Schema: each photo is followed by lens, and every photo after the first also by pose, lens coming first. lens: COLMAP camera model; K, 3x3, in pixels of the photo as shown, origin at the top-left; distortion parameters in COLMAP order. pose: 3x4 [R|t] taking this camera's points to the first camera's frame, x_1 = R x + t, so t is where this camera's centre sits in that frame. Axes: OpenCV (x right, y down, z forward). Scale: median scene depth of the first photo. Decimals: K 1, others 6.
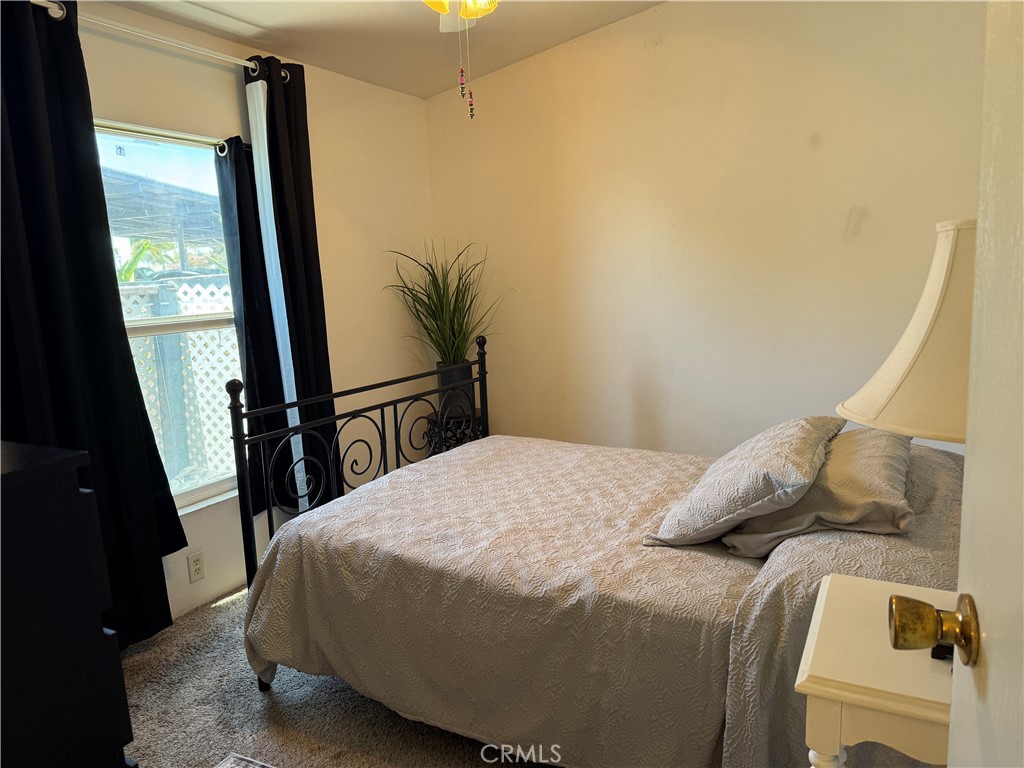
lens RADIAL K [[701.5, 0, 509.3], [0, 701.5, 385.2], [0, 0, 1]] dist [0.097009, -0.120782]
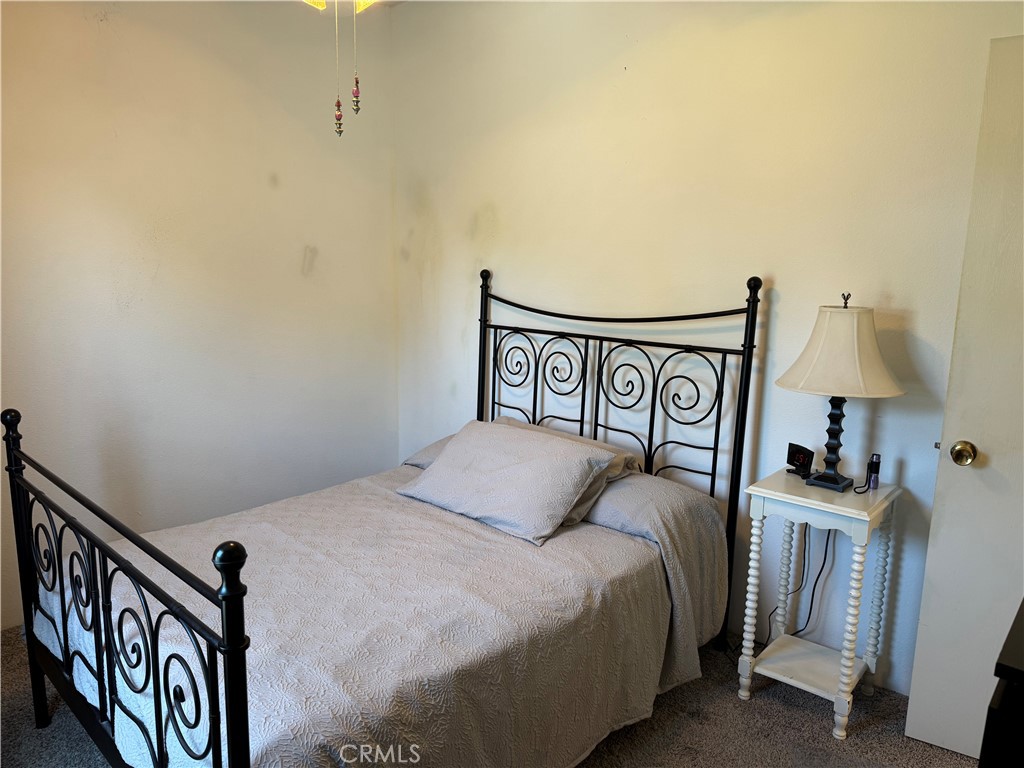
lens RADIAL K [[701.5, 0, 509.3], [0, 701.5, 385.2], [0, 0, 1]] dist [0.097009, -0.120782]
pose [[0.240834, -0.129050, 0.961948, -0.863793], [0.131422, 0.986329, 0.099418, -0.155638], [-0.961627, 0.102478, 0.254502, 0.663306]]
